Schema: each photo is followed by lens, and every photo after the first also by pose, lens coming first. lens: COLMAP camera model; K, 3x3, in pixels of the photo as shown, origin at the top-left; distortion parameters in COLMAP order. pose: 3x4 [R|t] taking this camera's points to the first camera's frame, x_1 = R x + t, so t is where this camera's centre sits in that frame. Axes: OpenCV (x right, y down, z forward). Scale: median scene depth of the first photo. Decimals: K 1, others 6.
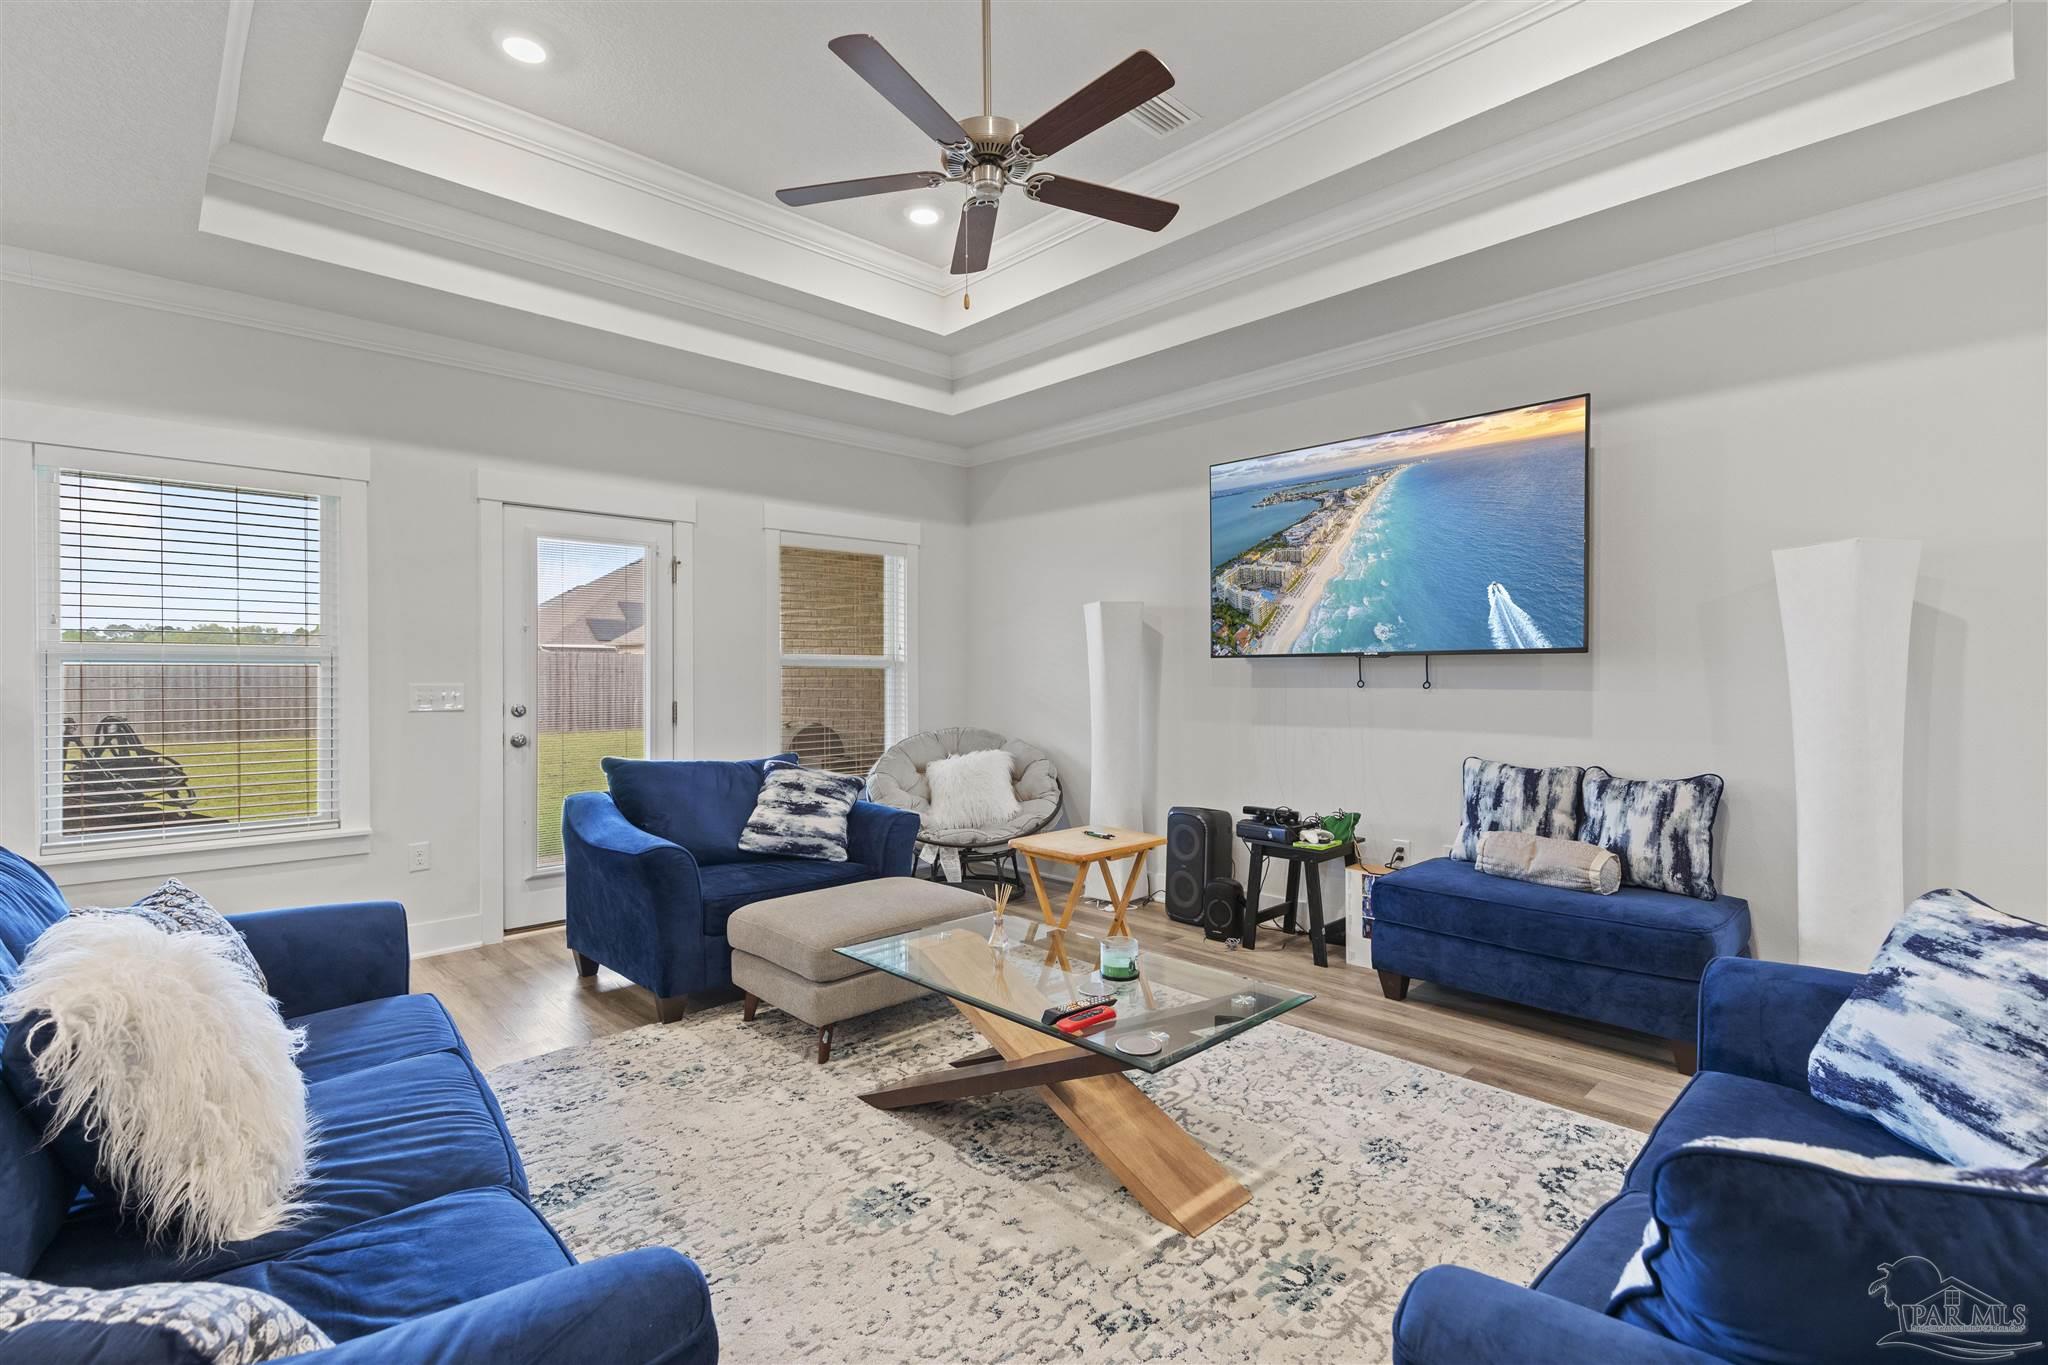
lens RADIAL K [[948.9, 0, 1050.4], [0, 948.9, 680.9], [0, 0, 1]] dist [0.019416, -0.000074]
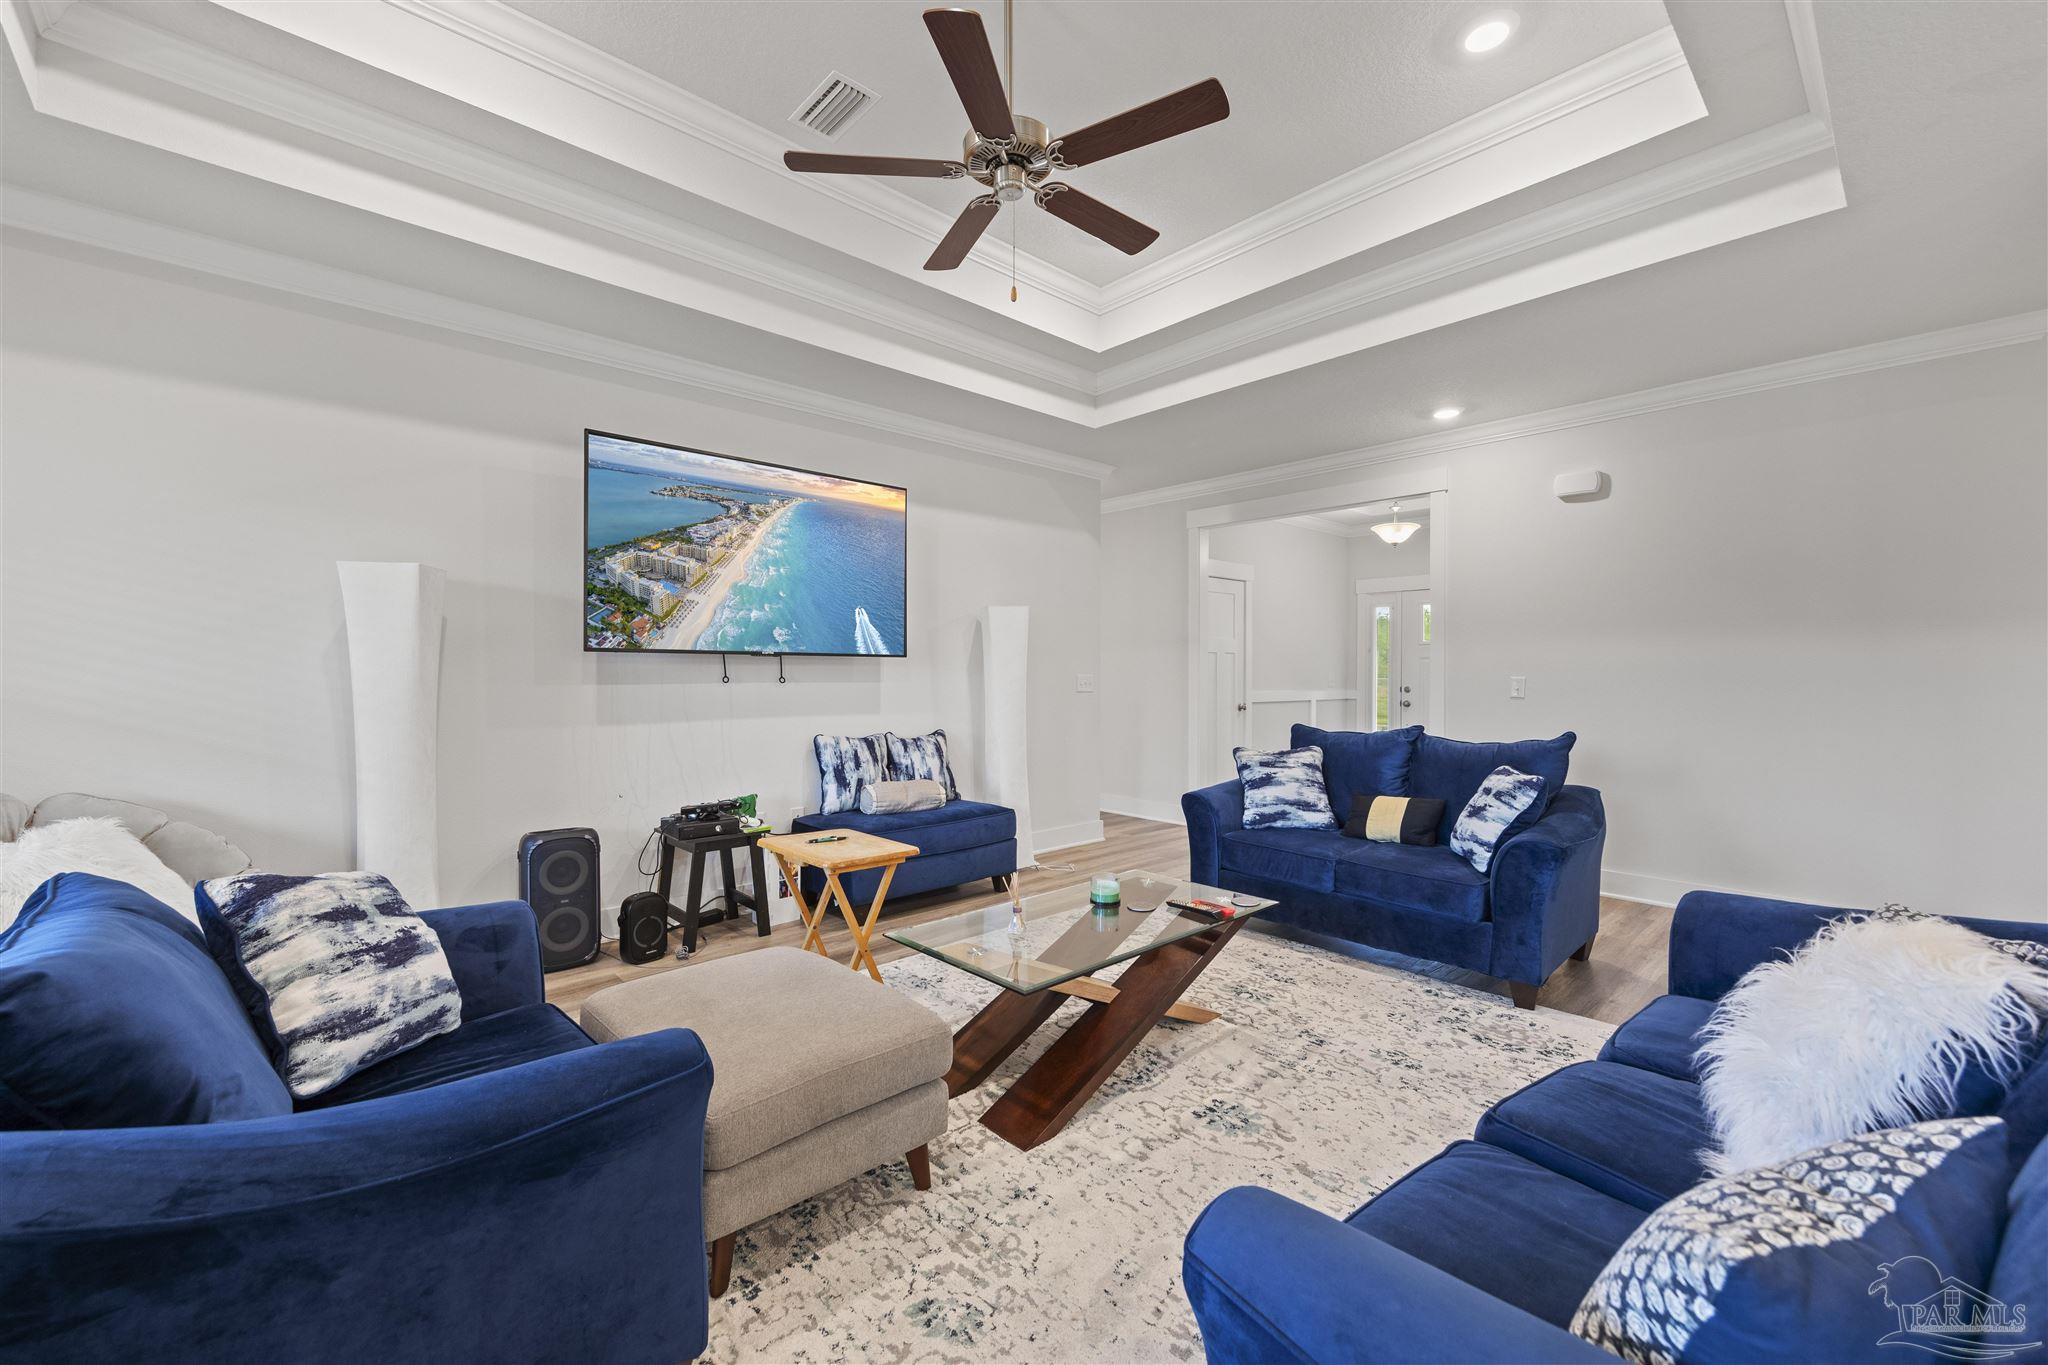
lens RADIAL K [[827.4, 0, 1014.4], [0, 827.4, 682.5], [0, 0, 1]] dist [0.001817, -0.000265]
pose [[0.024633, -0.008617, 0.999659, -0.662517], [0.001850, 0.999962, 0.008574, -0.000907], [-0.999695, 0.001638, 0.024648, 0.684224]]
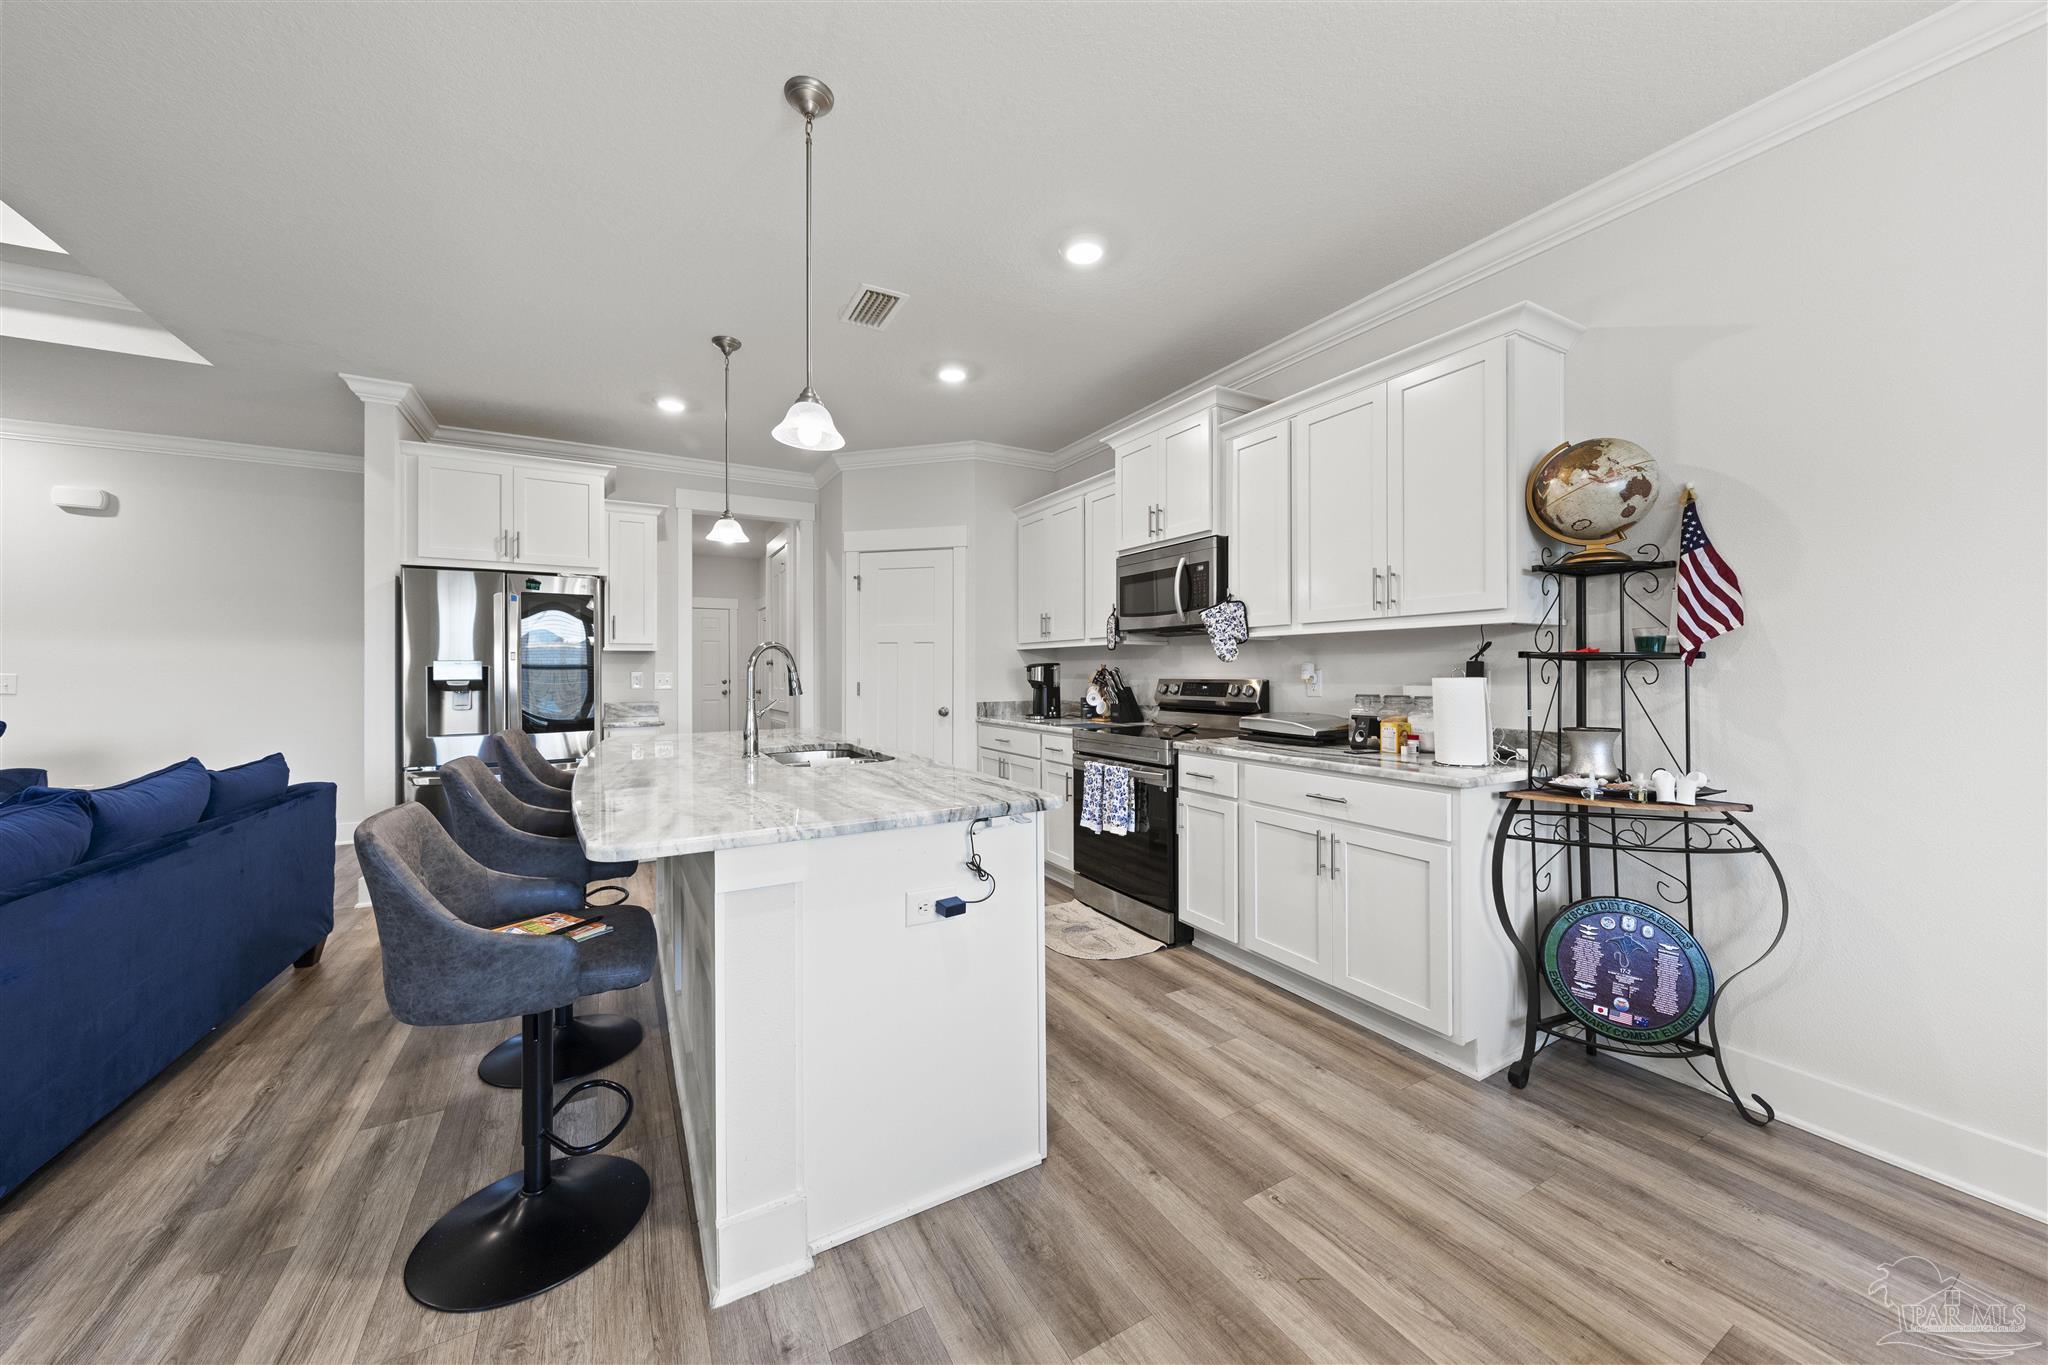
lens RADIAL K [[719.2, 0, 1030.9], [0, 719.2, 675.8], [0, 0, 1]] dist [0.002040, -0.000384]
pose [[-0.971923, 0.005202, 0.235242, -1.161343], [0.007627, 0.999927, 0.009398, 0.007243], [-0.235176, 0.010928, -0.971891, 0.663084]]
